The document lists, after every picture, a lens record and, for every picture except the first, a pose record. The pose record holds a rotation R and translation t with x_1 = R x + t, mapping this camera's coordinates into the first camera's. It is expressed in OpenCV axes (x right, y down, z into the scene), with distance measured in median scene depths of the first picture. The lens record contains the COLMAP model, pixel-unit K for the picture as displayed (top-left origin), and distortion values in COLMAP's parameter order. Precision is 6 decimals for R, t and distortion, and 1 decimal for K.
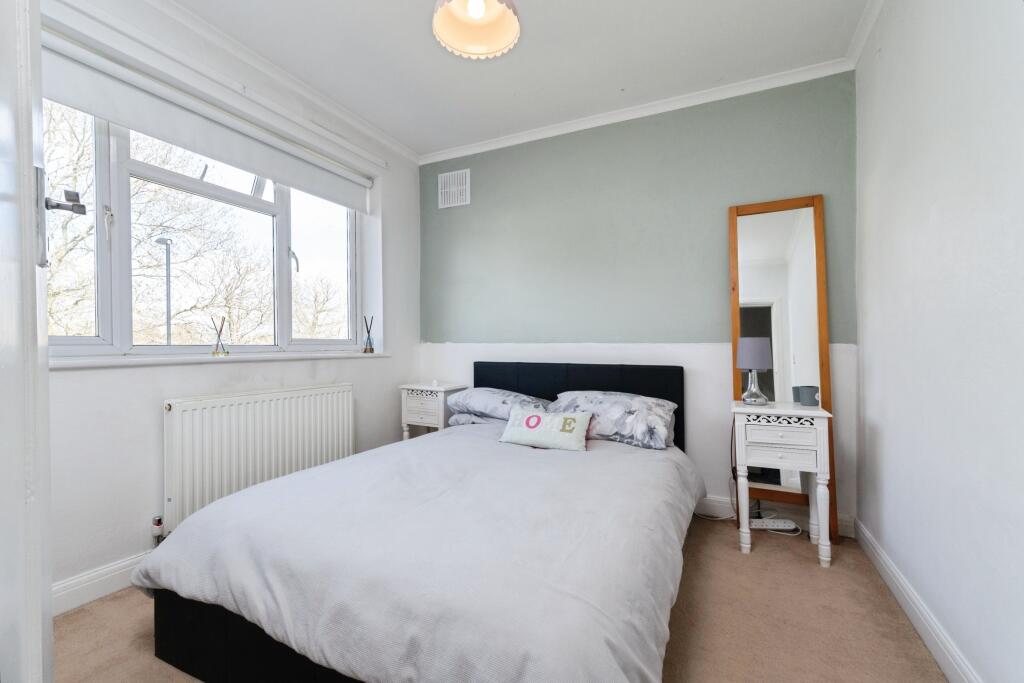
lens RADIAL K [[441.4, 0, 509.2], [0, 441.4, 337.6], [0, 0, 1]] dist [0.000616, 0.000388]
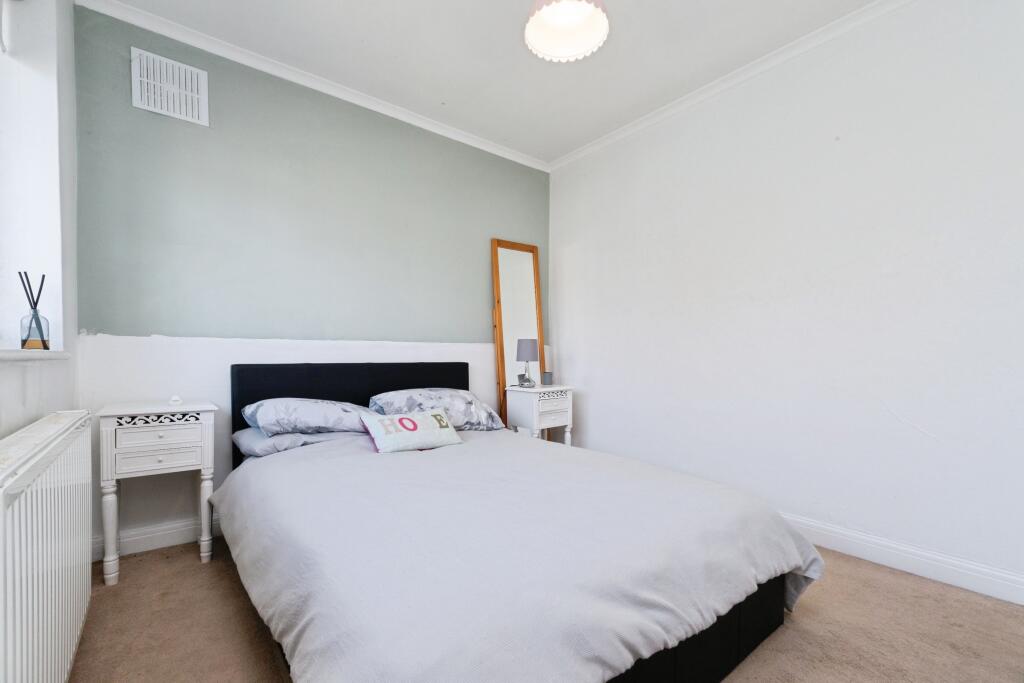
lens RADIAL K [[441.4, 0, 509.8], [0, 441.4, 351.8], [0, 0, 1]] dist [0.000616, 0.000388]
pose [[0.426300, 0.010007, 0.904527, -0.607918], [-0.010273, 0.999928, -0.006221, 0.041152], [-0.904524, -0.006640, 0.426372, 0.382619]]
